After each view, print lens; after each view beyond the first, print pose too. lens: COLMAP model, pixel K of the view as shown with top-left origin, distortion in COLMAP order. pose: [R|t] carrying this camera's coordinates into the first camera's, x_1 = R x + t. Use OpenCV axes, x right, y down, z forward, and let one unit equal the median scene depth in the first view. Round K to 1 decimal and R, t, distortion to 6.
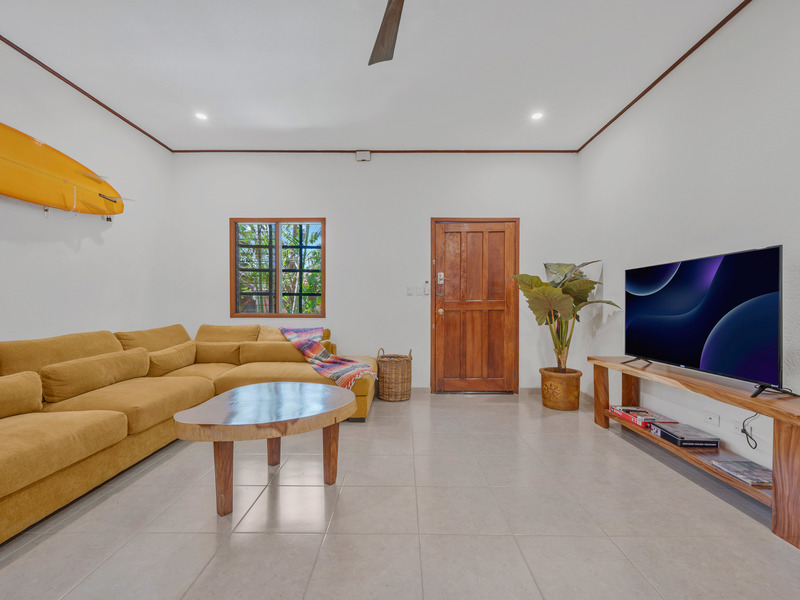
lens RADIAL K [[357.4, 0, 400.0], [0, 357.4, 300.0], [0, 0, 1]] dist [0.000292, -0.000545]
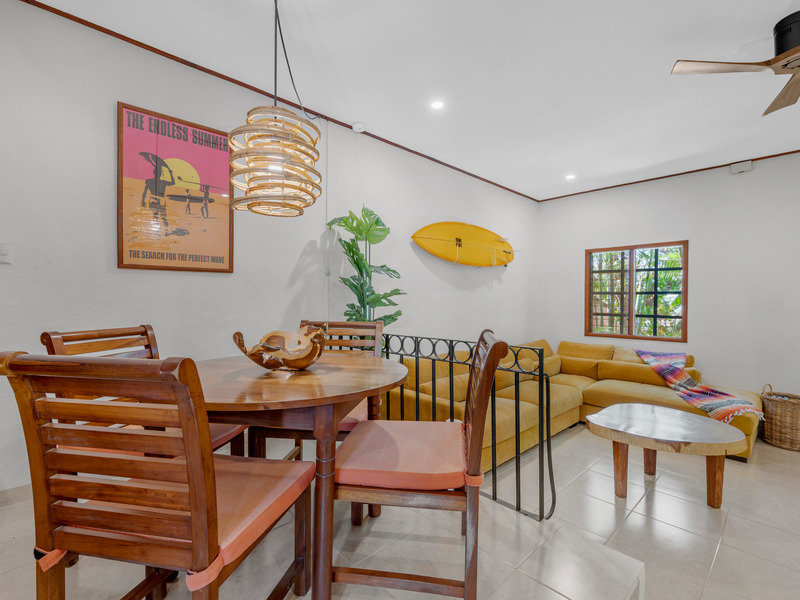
lens RADIAL K [[373.4, 0, 400.0], [0, 373.4, 300.0], [0, 0, 1]] dist [-0.002867, -0.000502]
pose [[0.692792, 0.000556, -0.721137, -0.019834], [0.002791, 0.999990, 0.003453, -0.076932], [0.721132, -0.004405, 0.692784, -0.278560]]
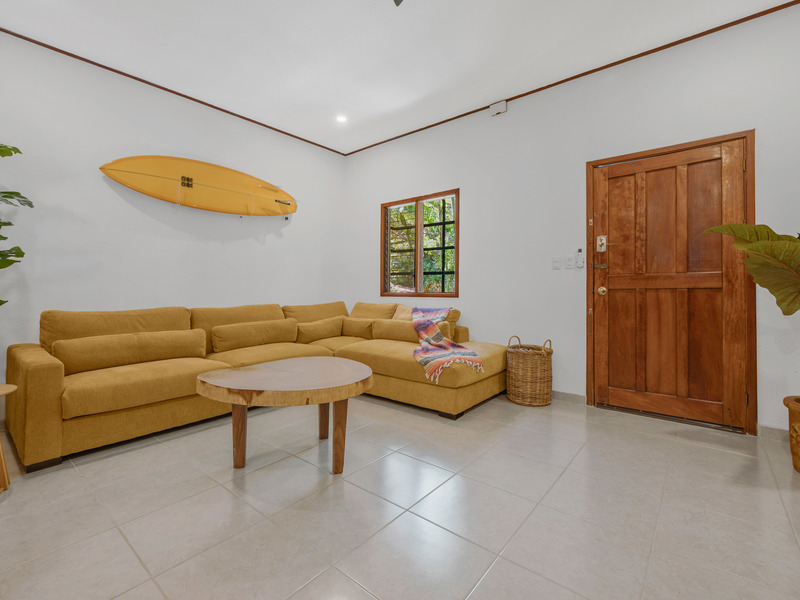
lens RADIAL K [[369.0, 0, 399.3], [0, 369.0, 279.2], [0, 0, 1]] dist [0.001909, 0.000107]
pose [[0.771577, -0.020859, -0.635794, 0.286960], [0.011914, 0.999761, -0.018342, 0.019408], [0.636025, 0.006577, 0.771640, 0.192776]]
